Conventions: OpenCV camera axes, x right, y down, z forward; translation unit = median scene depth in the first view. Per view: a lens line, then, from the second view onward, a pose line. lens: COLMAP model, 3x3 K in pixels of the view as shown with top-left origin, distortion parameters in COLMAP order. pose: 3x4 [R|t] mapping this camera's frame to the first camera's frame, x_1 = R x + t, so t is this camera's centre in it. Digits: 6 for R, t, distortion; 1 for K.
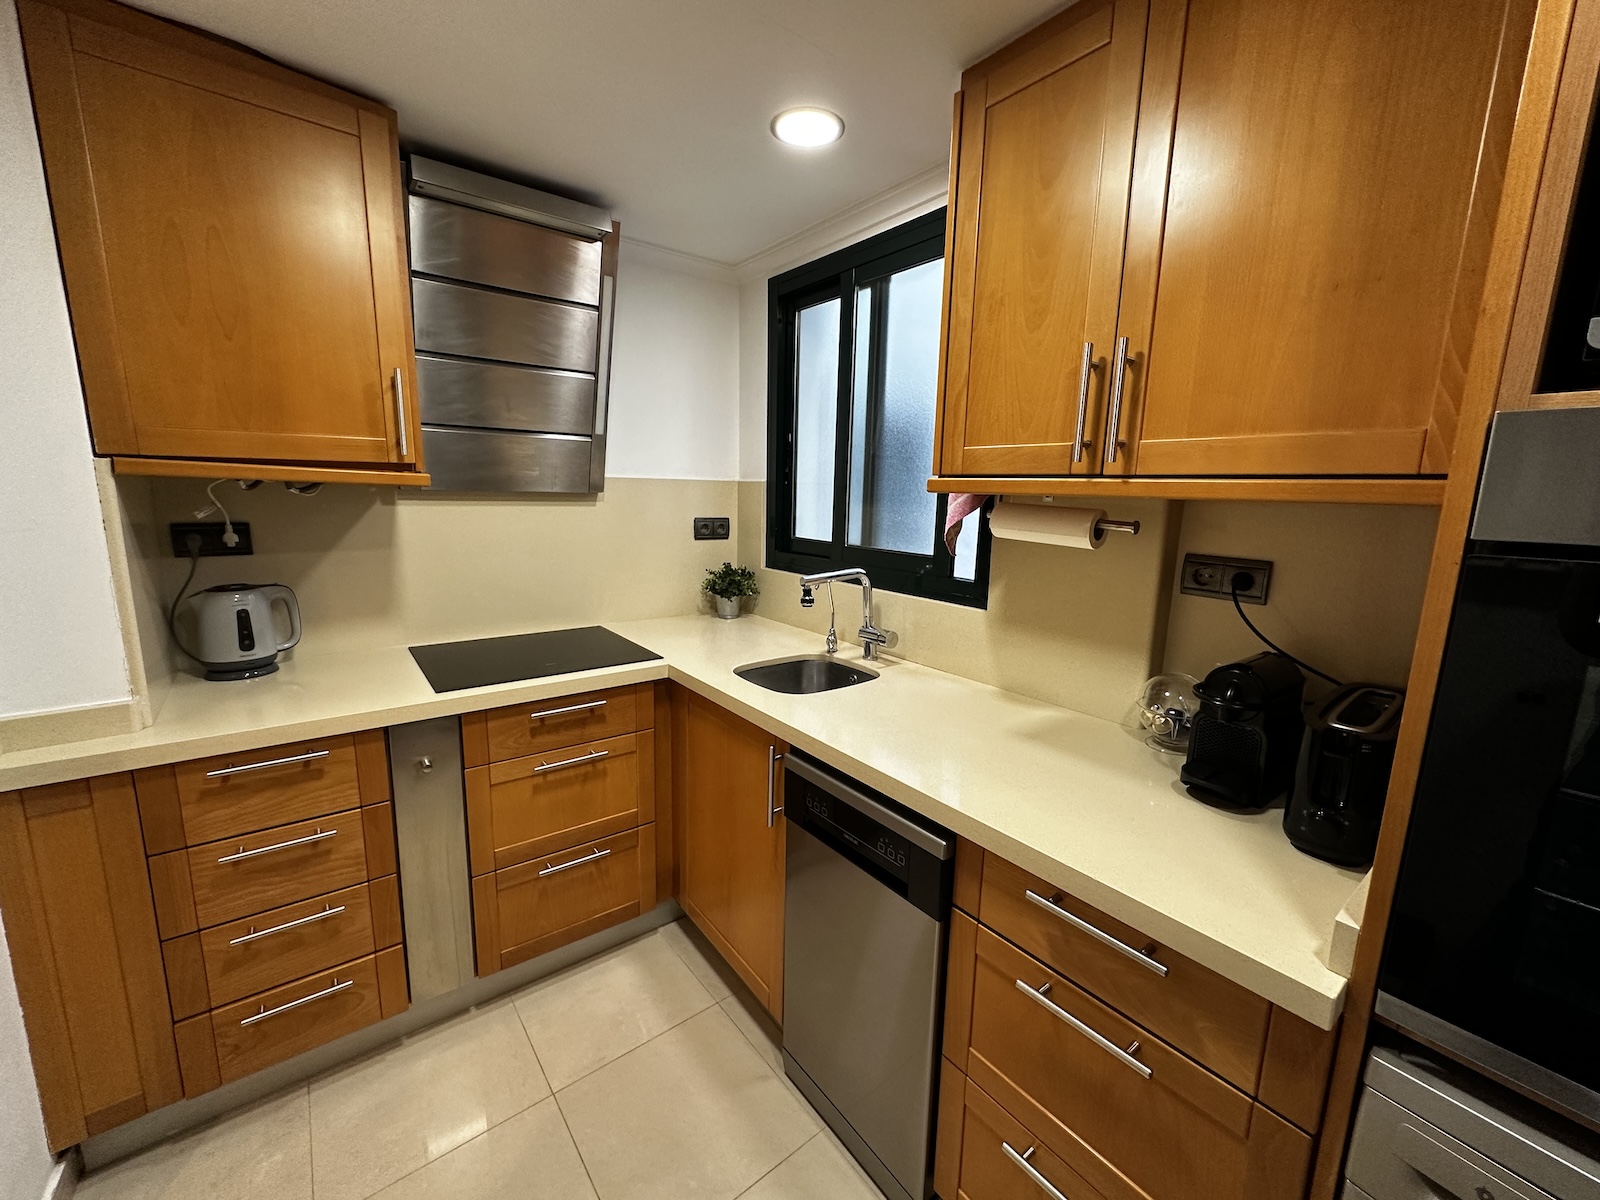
lens RADIAL K [[638.8, 0, 798.9], [0, 638.8, 600.7], [0, 0, 1]] dist [-0.002700, -0.000084]
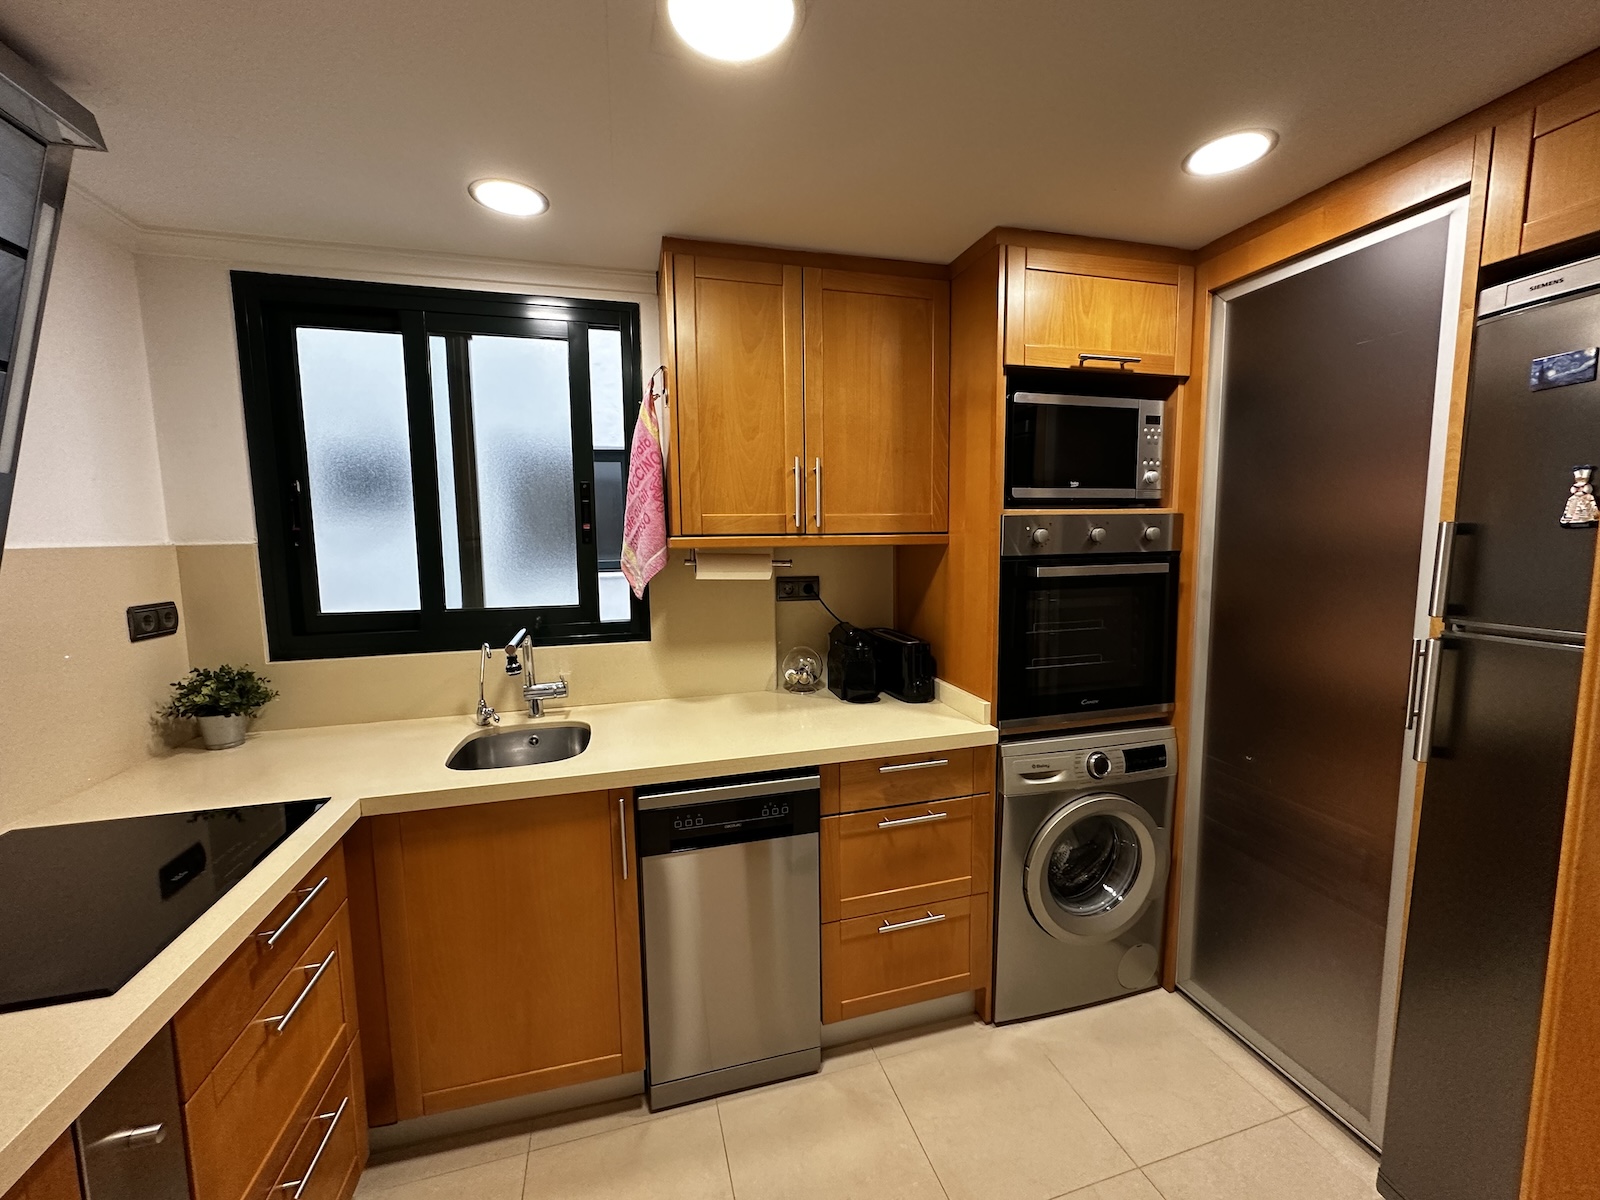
lens RADIAL K [[638.8, 0, 800.2], [0, 638.8, 600.7], [0, 0, 1]] dist [-0.002700, -0.000084]
pose [[0.377469, -0.124142, 0.917663, -0.679944], [0.180034, 0.981903, 0.058778, -0.077005], [-0.908353, 0.143024, 0.392988, 0.230800]]
